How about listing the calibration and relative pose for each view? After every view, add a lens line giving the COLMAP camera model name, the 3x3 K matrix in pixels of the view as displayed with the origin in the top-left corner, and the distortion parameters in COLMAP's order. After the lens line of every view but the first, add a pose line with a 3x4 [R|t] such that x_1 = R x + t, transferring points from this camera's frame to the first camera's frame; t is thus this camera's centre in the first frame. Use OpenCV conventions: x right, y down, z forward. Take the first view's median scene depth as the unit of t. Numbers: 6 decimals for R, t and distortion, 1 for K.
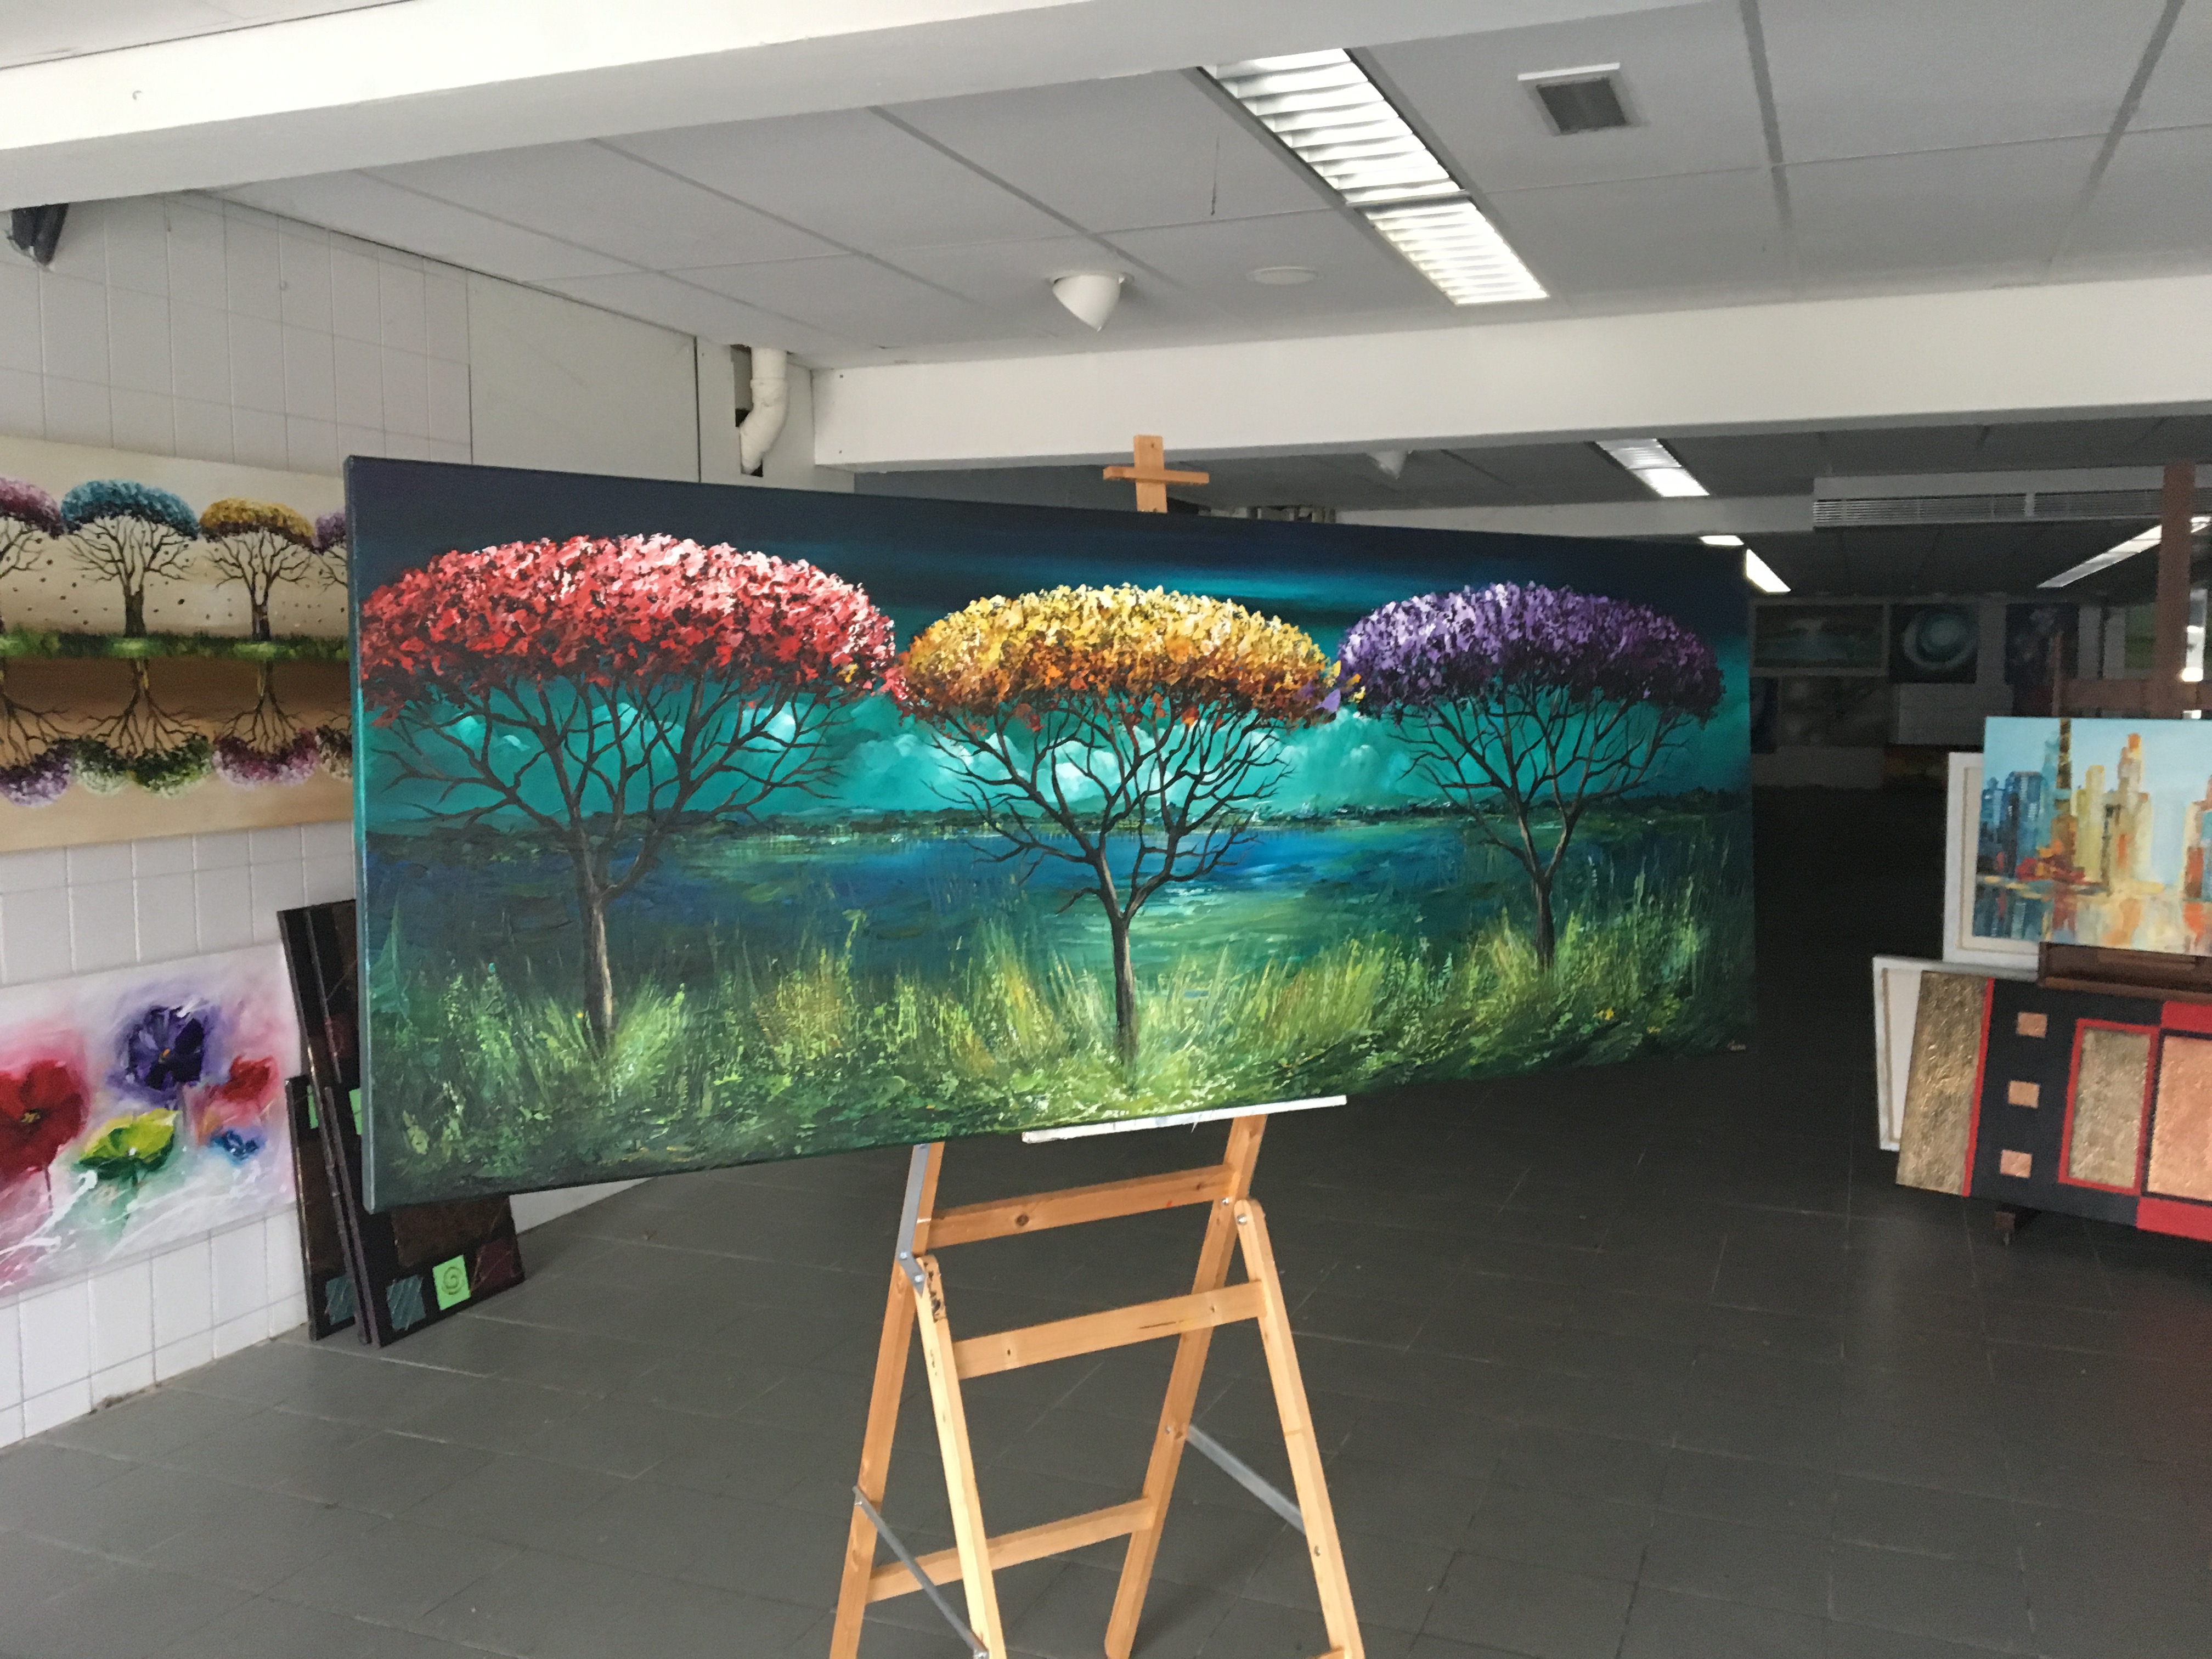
lens RADIAL K [[1803.2, 0, 1095.8], [0, 1803.2, 810.3], [0, 0, 1]] dist [0.095359, -0.150892]
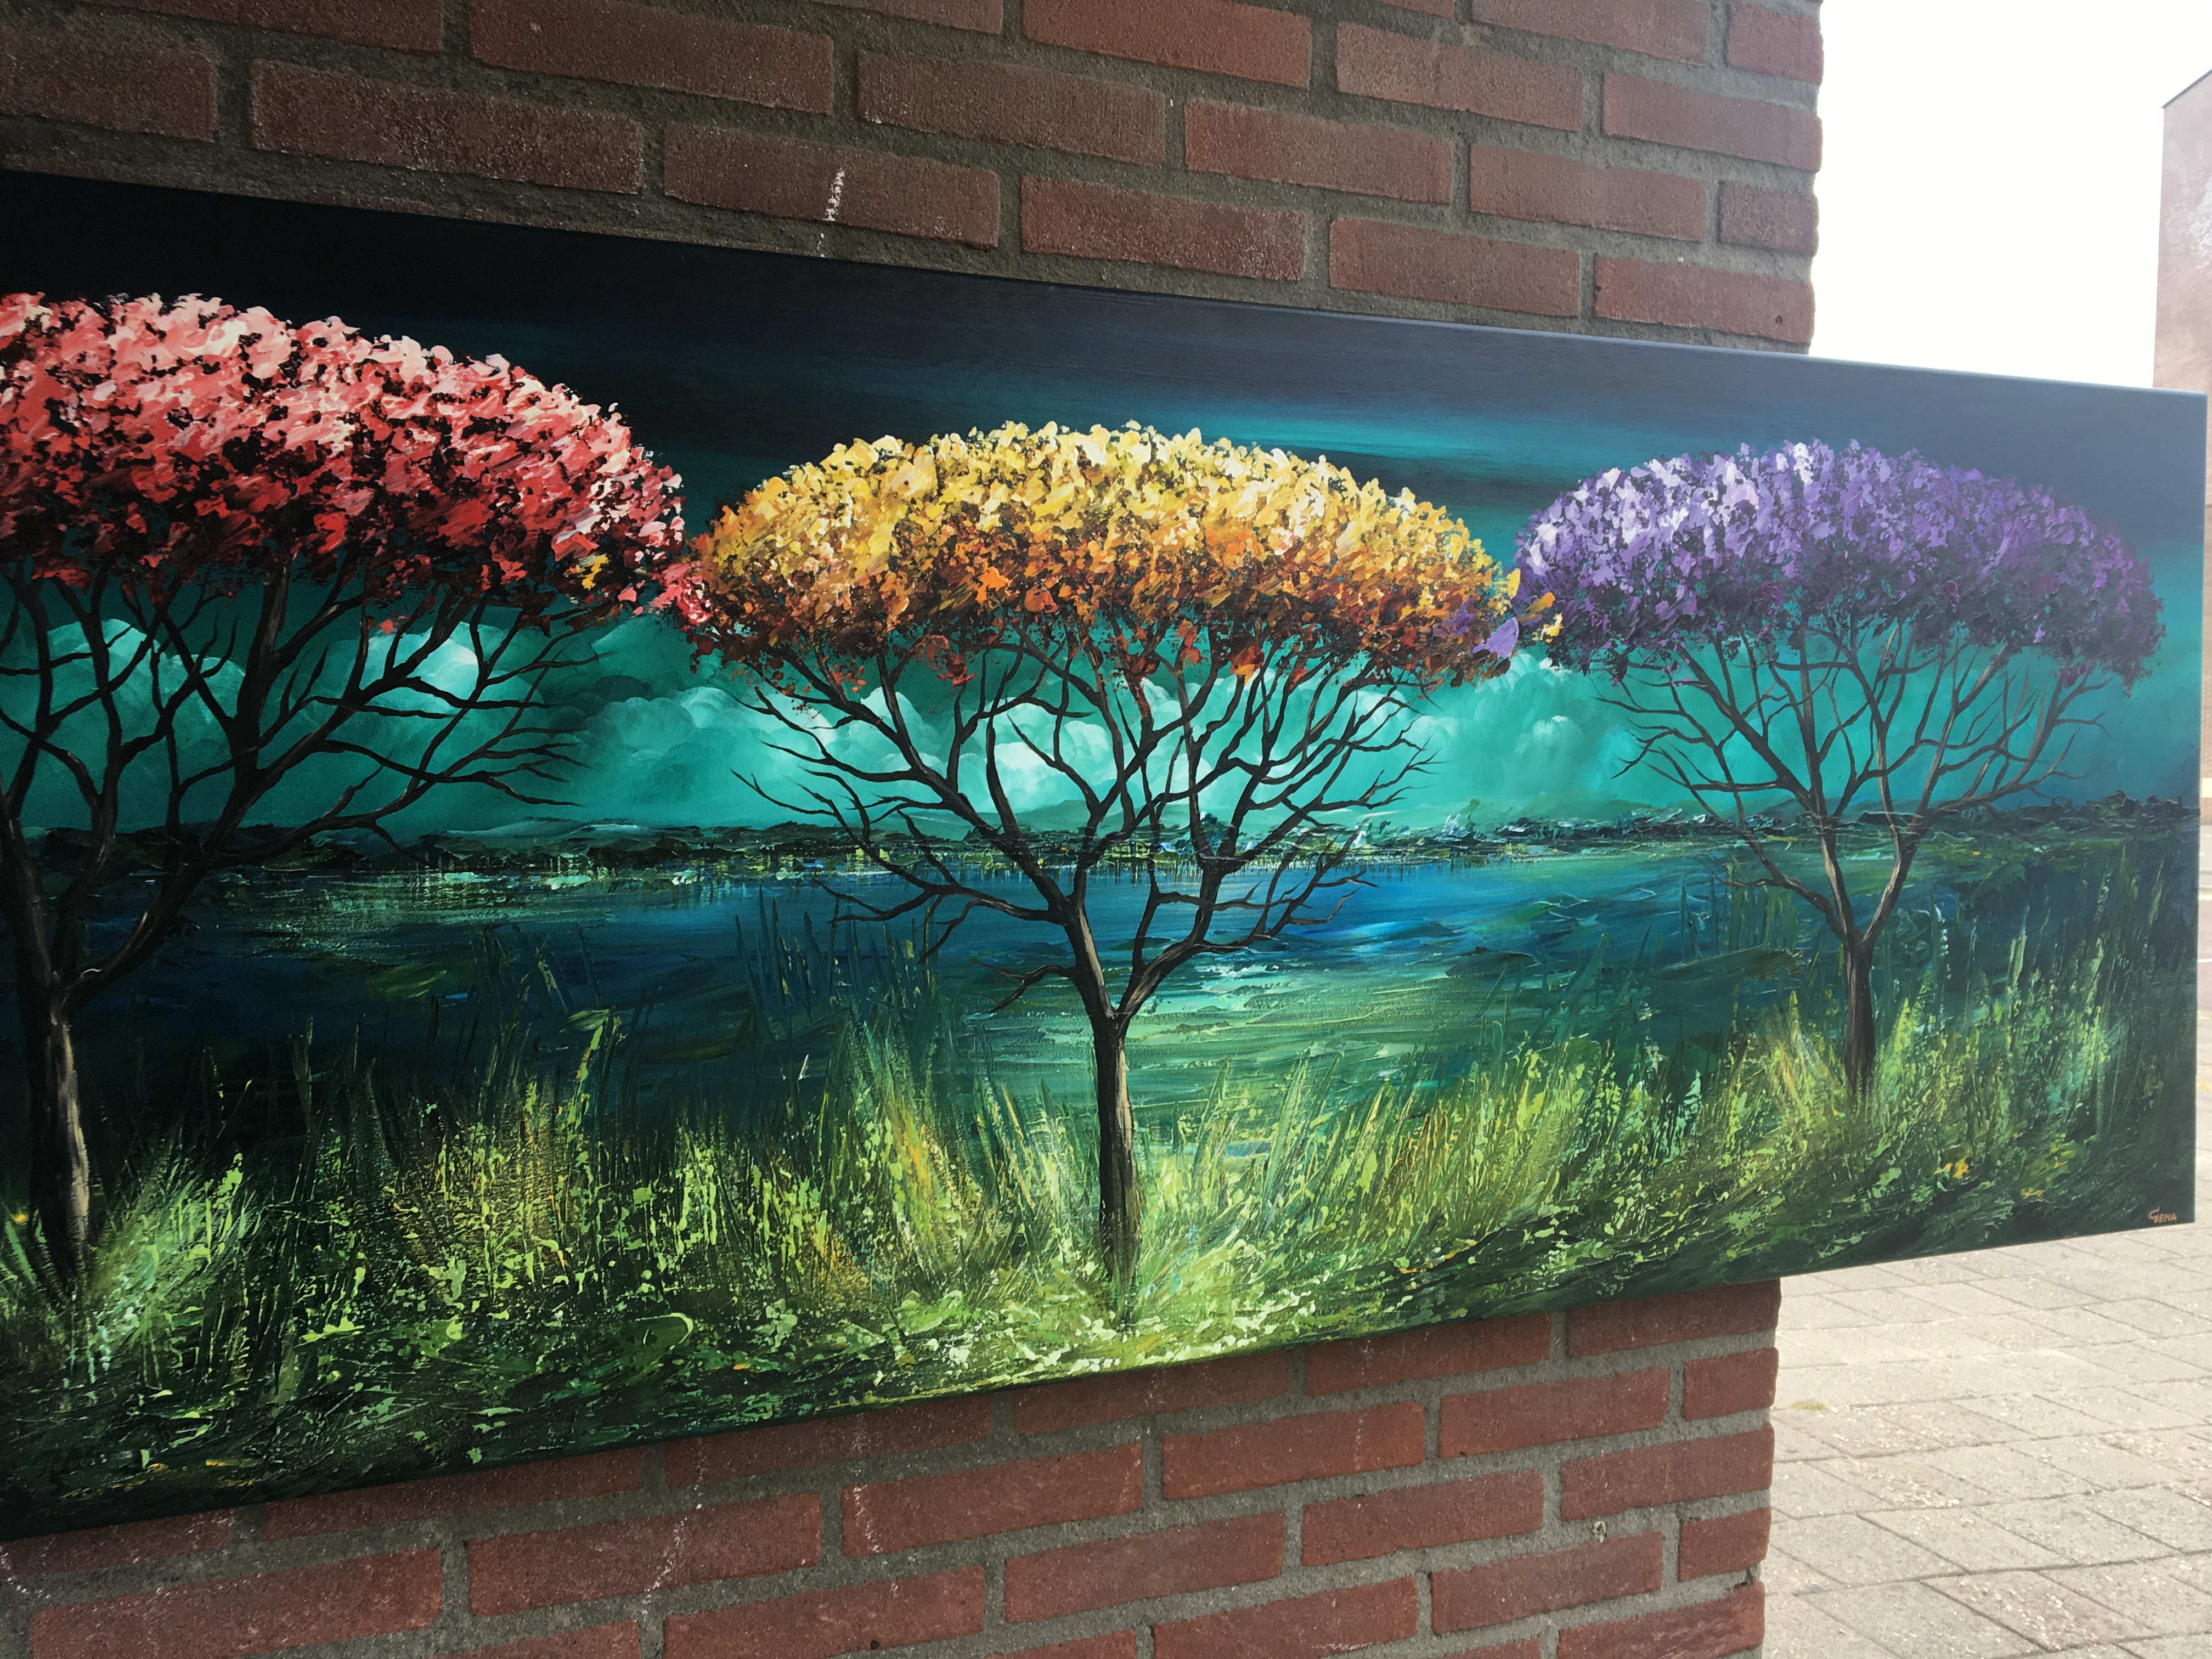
lens RADIAL K [[1803.2, 0, 1095.9], [0, 1803.2, 820.3], [0, 0, 1]] dist [0.095359, -0.150892]
pose [[0.995553, 0.020349, -0.091981, 0.058362], [-0.017440, 0.999325, 0.032318, -0.019954], [0.092577, -0.030570, 0.995236, 0.428911]]
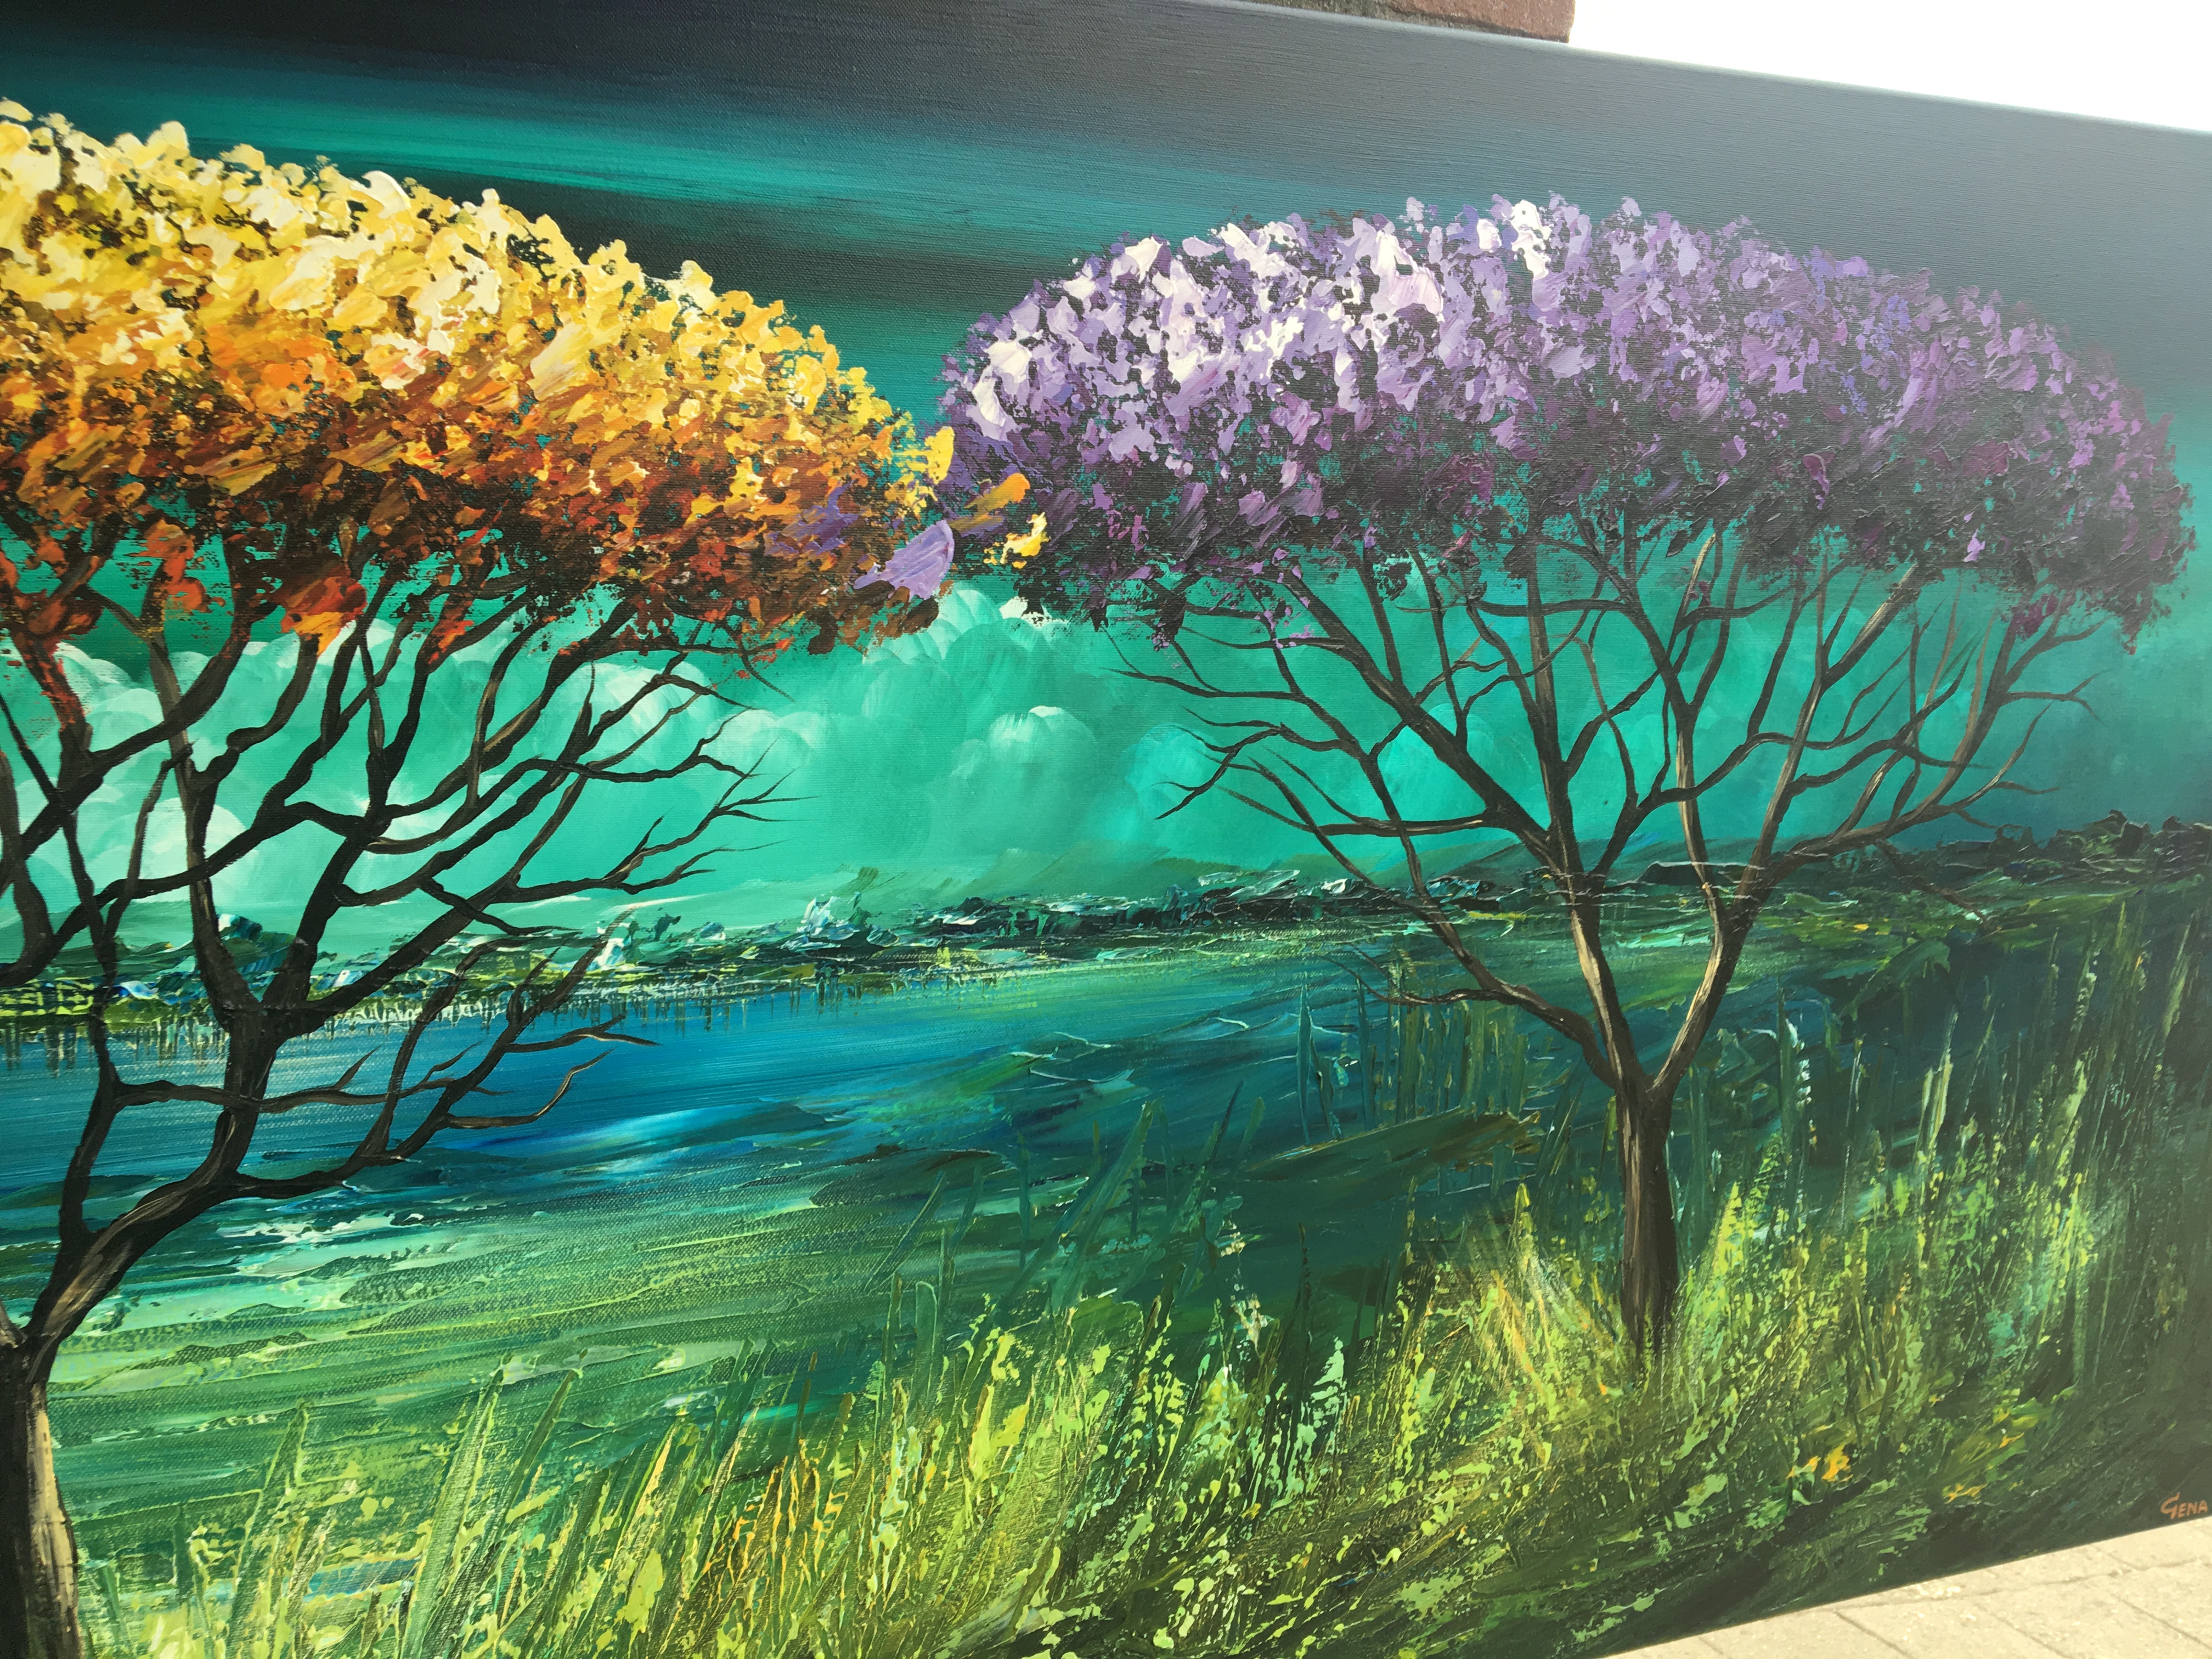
lens RADIAL K [[1803.2, 0, 1083.9], [0, 1803.2, 847.1], [0, 0, 1]] dist [0.095359, -0.150892]
pose [[0.993449, 0.010467, -0.113794, 0.202022], [-0.003109, 0.997903, 0.064648, -0.033799], [0.114232, -0.063871, 0.991399, 0.730817]]
